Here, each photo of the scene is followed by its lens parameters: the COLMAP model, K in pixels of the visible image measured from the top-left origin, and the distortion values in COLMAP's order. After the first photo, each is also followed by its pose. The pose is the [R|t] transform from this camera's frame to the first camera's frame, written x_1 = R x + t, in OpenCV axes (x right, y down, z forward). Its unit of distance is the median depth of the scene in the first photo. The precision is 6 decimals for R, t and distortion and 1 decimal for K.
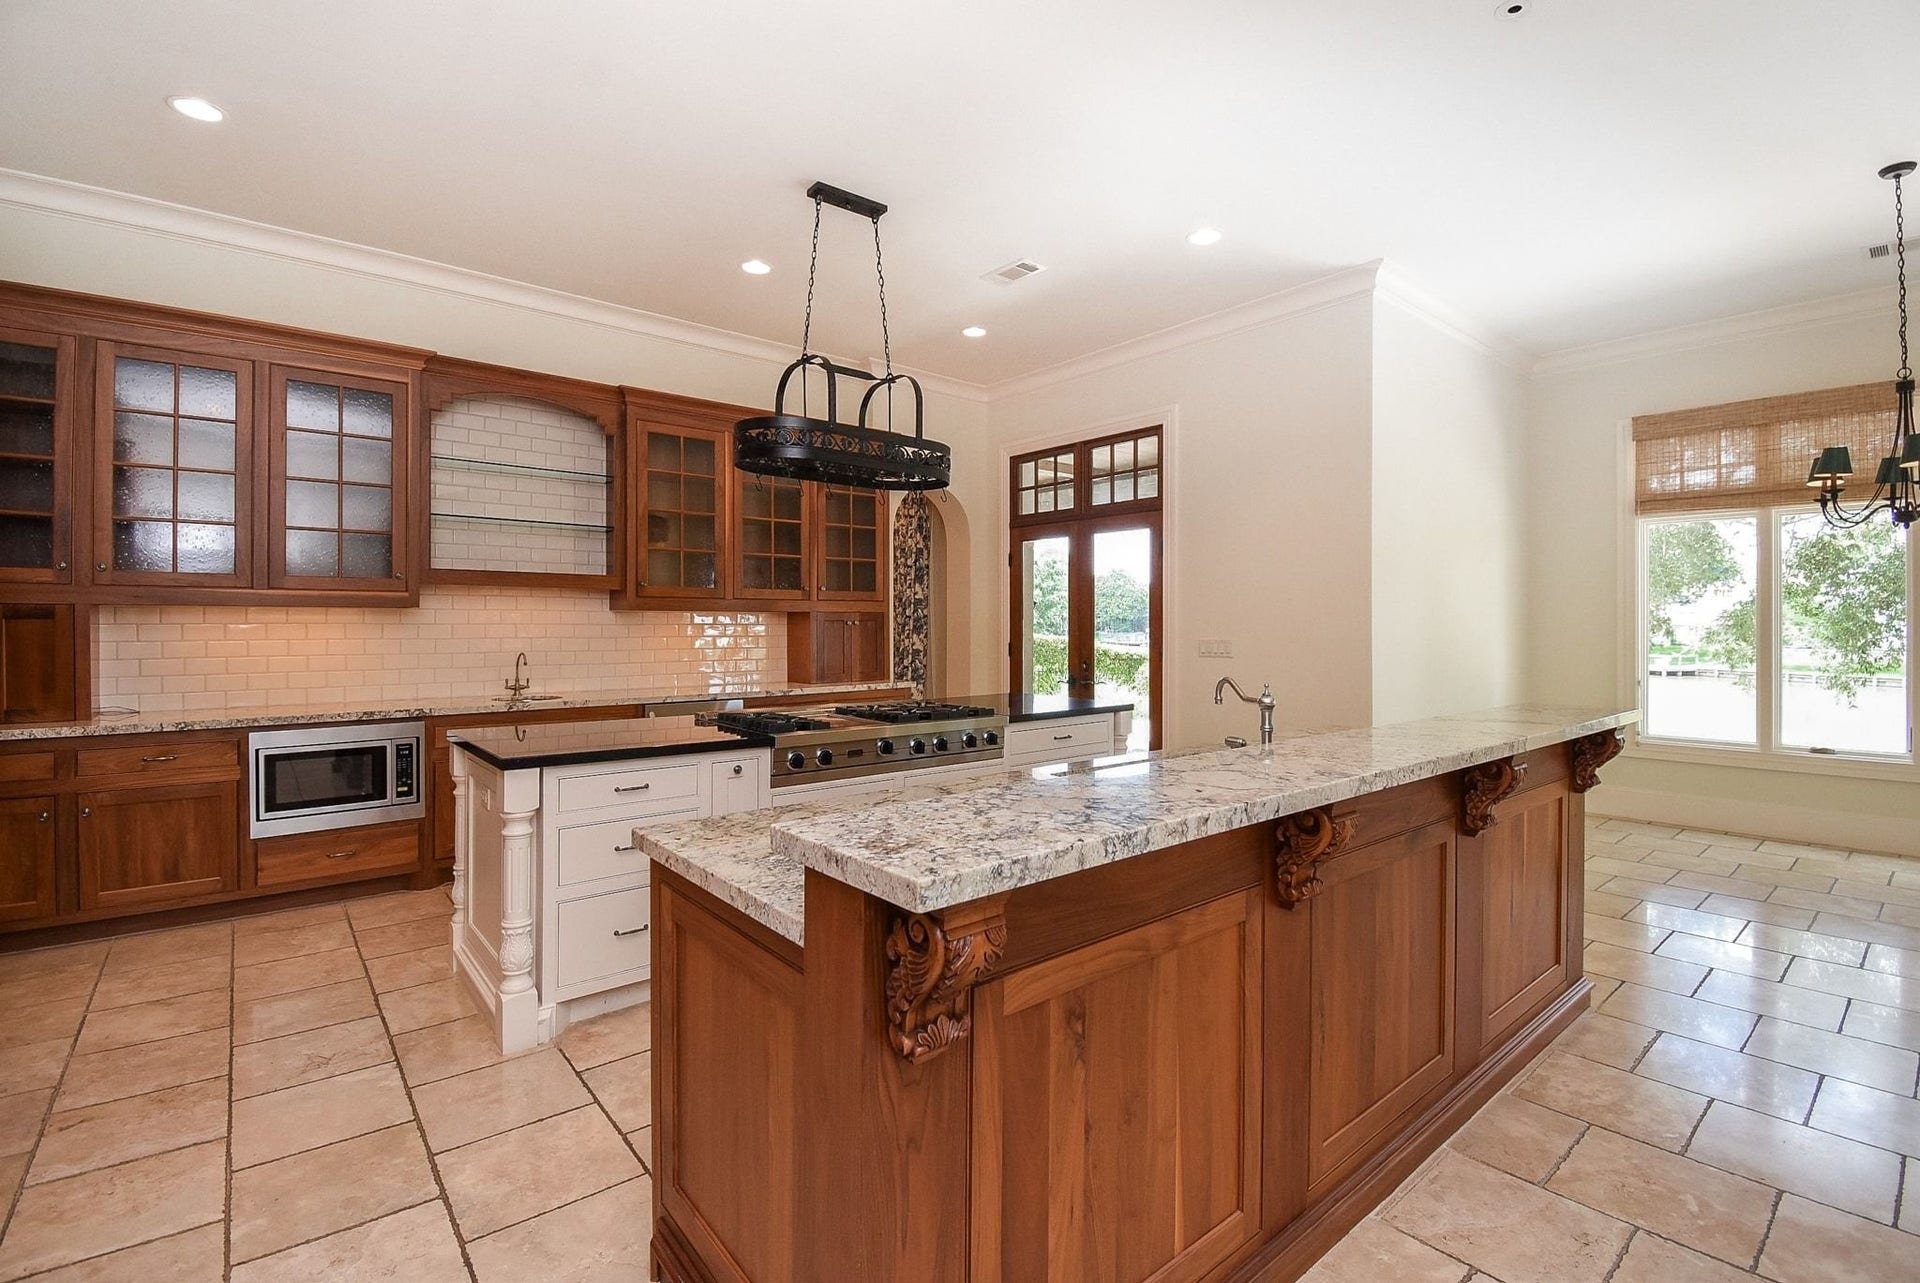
lens RADIAL K [[858.5, 0, 951.8], [0, 858.5, 629.8], [0, 0, 1]] dist [0.020737, -0.030260]
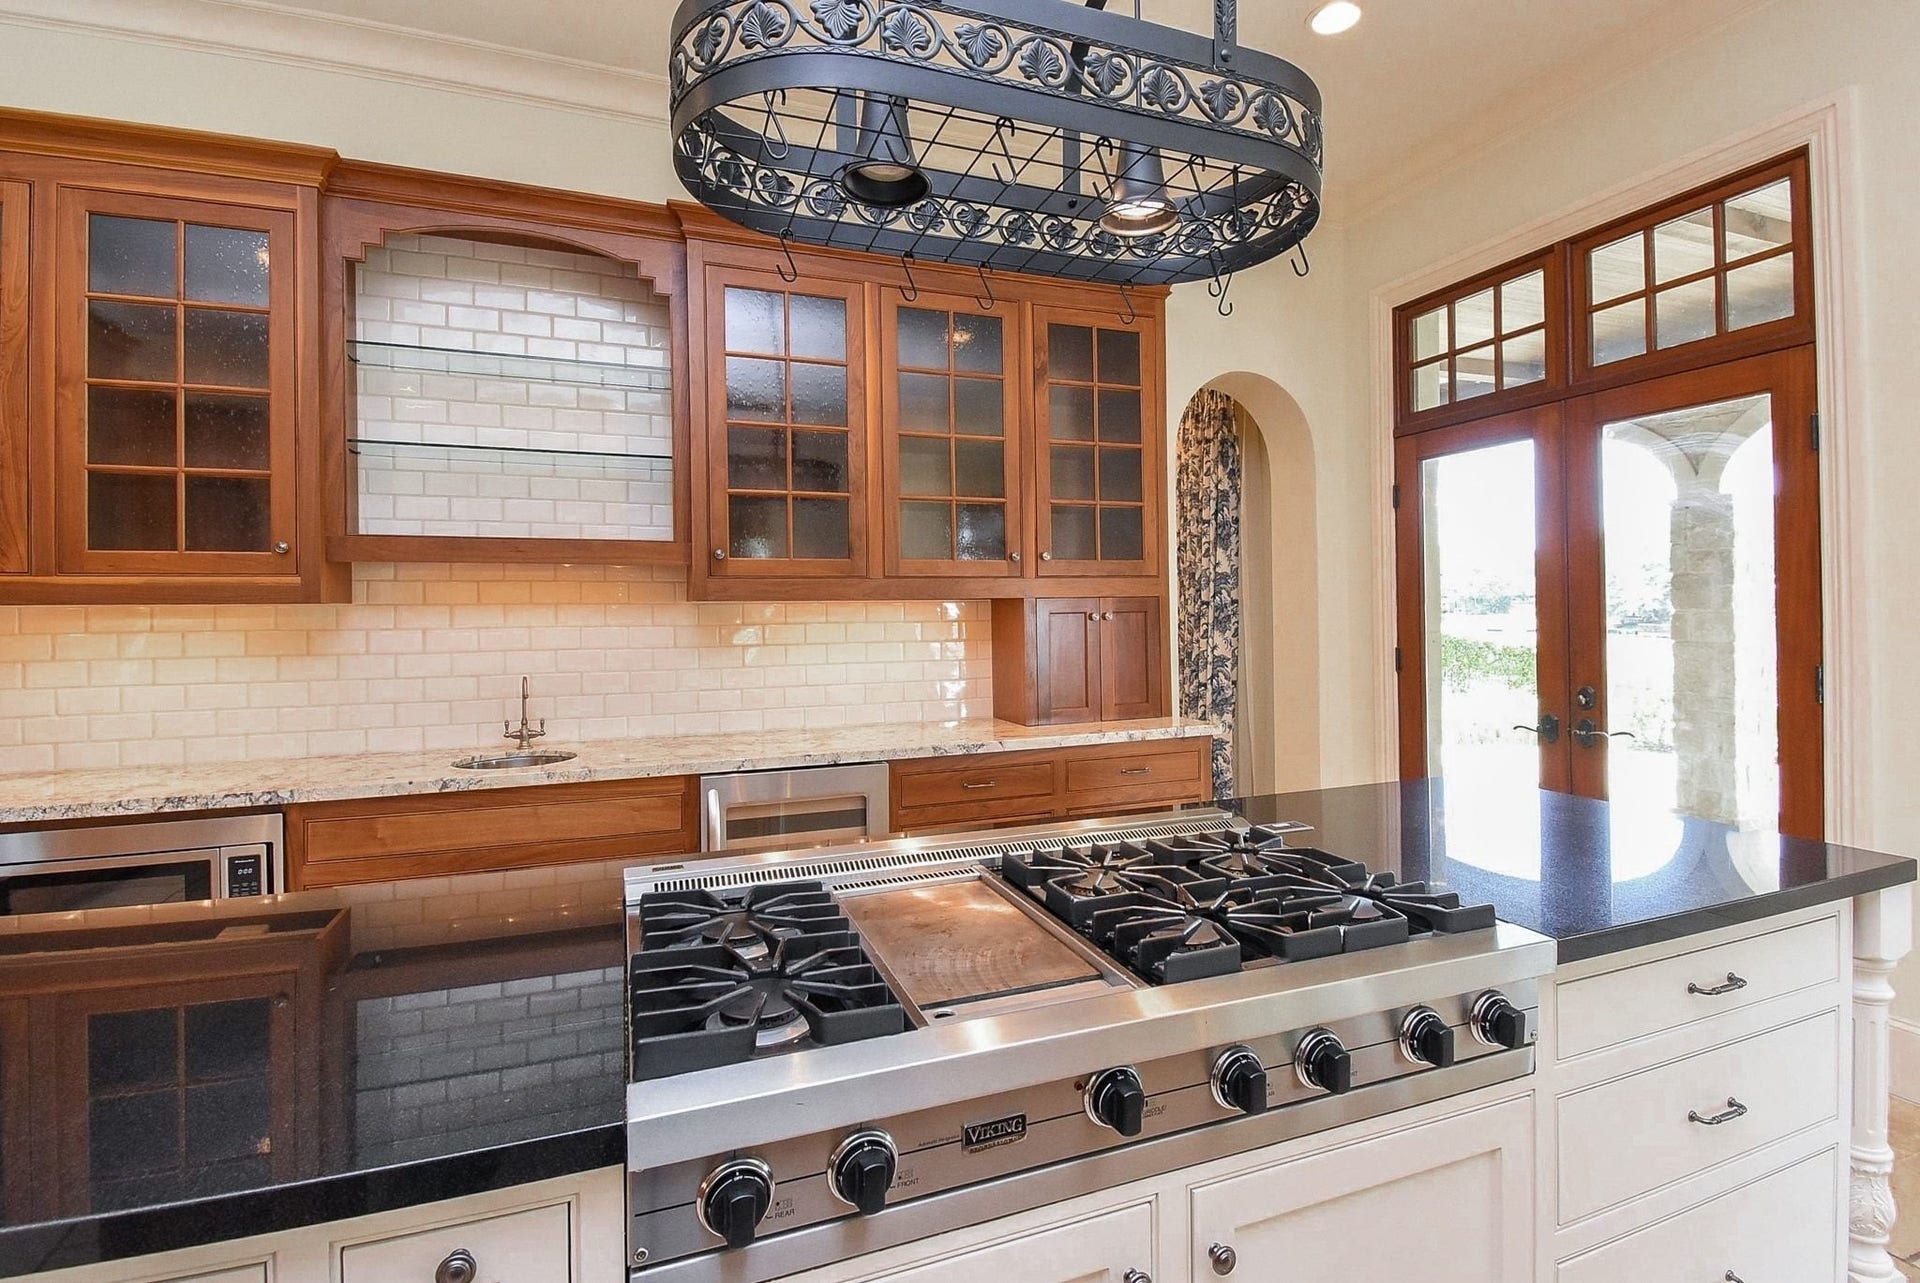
lens RADIAL K [[927.9, 0, 964.7], [0, 927.9, 611.6], [0, 0, 1]] dist [0.012764, -0.000543]
pose [[0.953116, -0.014273, -0.302270, -0.017630], [0.012548, 0.999892, -0.007650, -0.007288], [0.302346, 0.003498, 0.953192, 0.397852]]
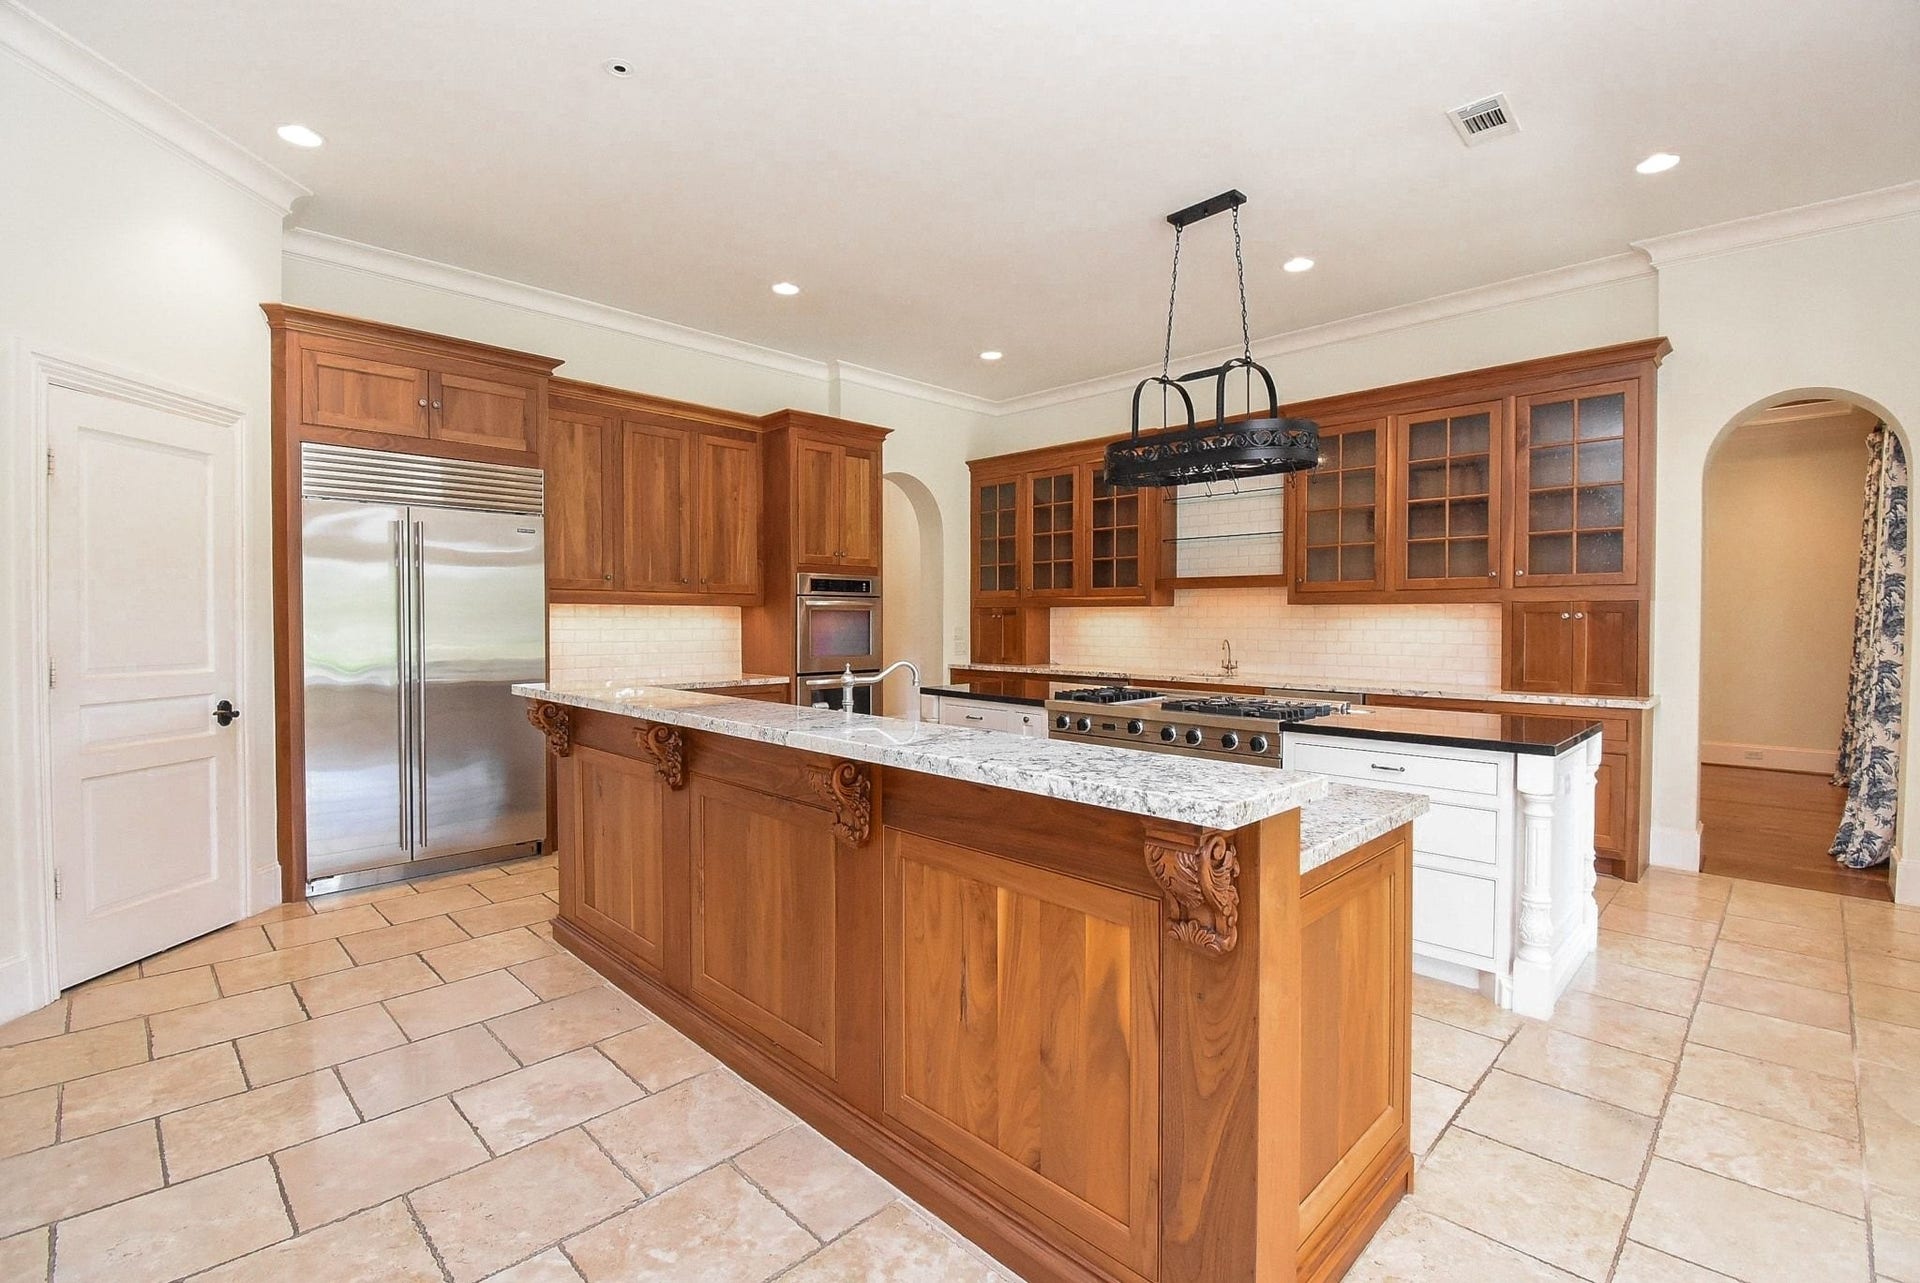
lens RADIAL K [[866.7, 0, 957.1], [0, 866.7, 630.2], [0, 0, 1]] dist [0.009720, -0.023754]
pose [[0.087676, 0.011877, -0.996078, 0.585063], [-0.010318, 0.999886, 0.011015, 0.002087], [0.996096, 0.009312, 0.087788, 0.396624]]
